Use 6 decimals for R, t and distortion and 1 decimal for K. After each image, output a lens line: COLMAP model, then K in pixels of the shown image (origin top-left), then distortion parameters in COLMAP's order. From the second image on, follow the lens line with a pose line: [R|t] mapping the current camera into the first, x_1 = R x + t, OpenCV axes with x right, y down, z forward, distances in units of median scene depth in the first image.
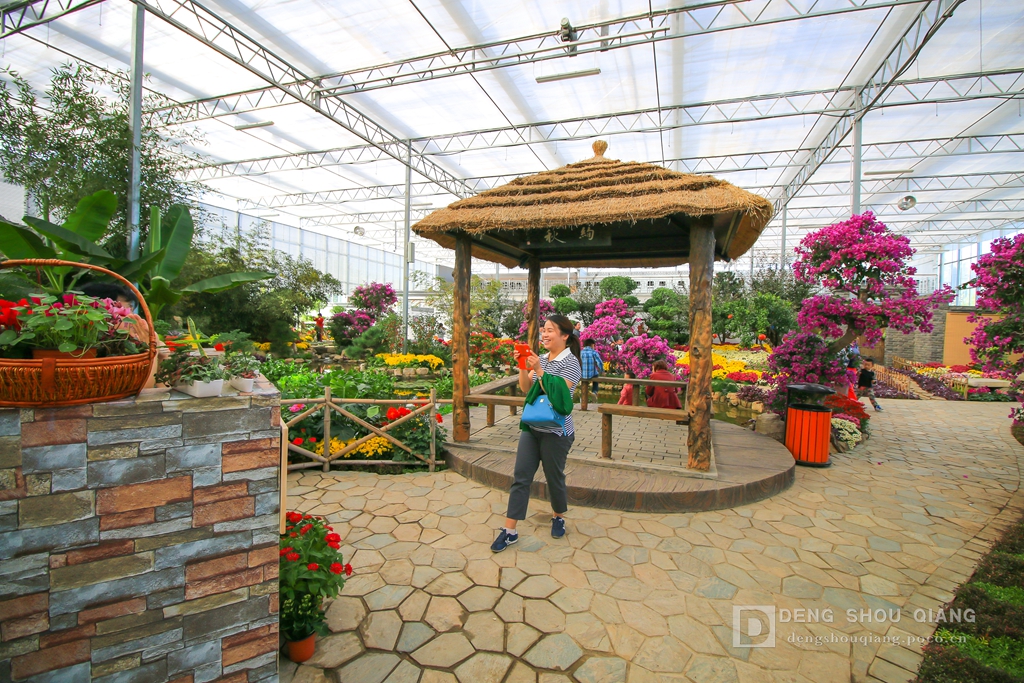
lens RADIAL K [[468.1, 0, 512.0], [0, 468.1, 330.2], [0, 0, 1]] dist [0.000544, -0.014135]
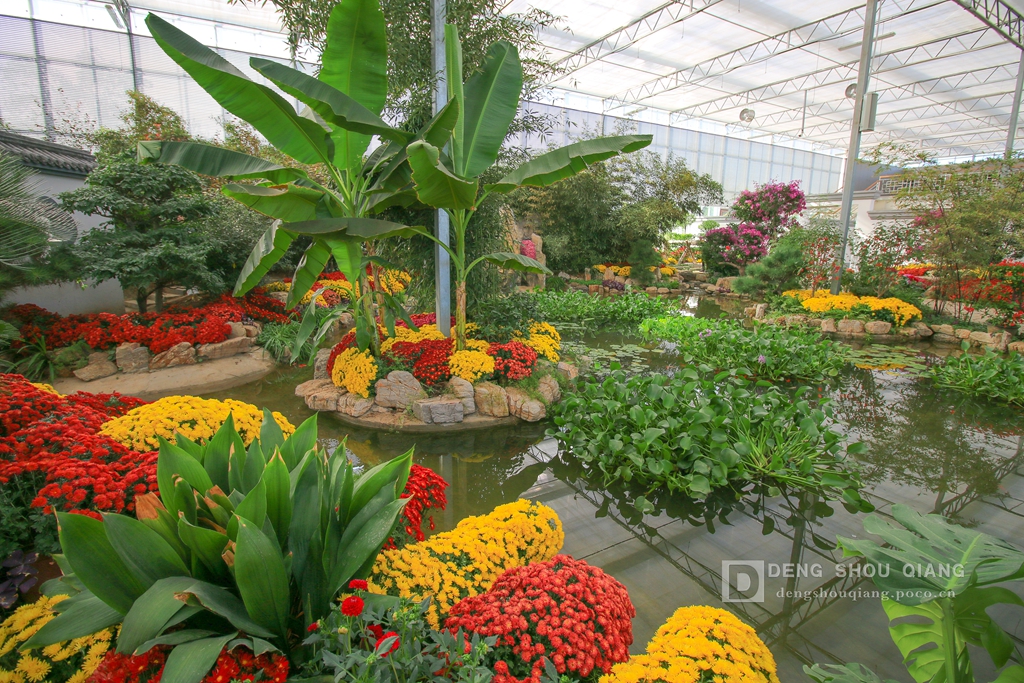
lens RADIAL K [[468.1, 0, 512.0], [0, 468.1, 330.2], [0, 0, 1]] dist [0.000544, -0.014135]
pose [[0.751807, 0.113017, -0.649625, -0.115973], [-0.002171, 0.985621, 0.168958, -0.001703], [0.659379, -0.125613, 0.741242, 0.219161]]
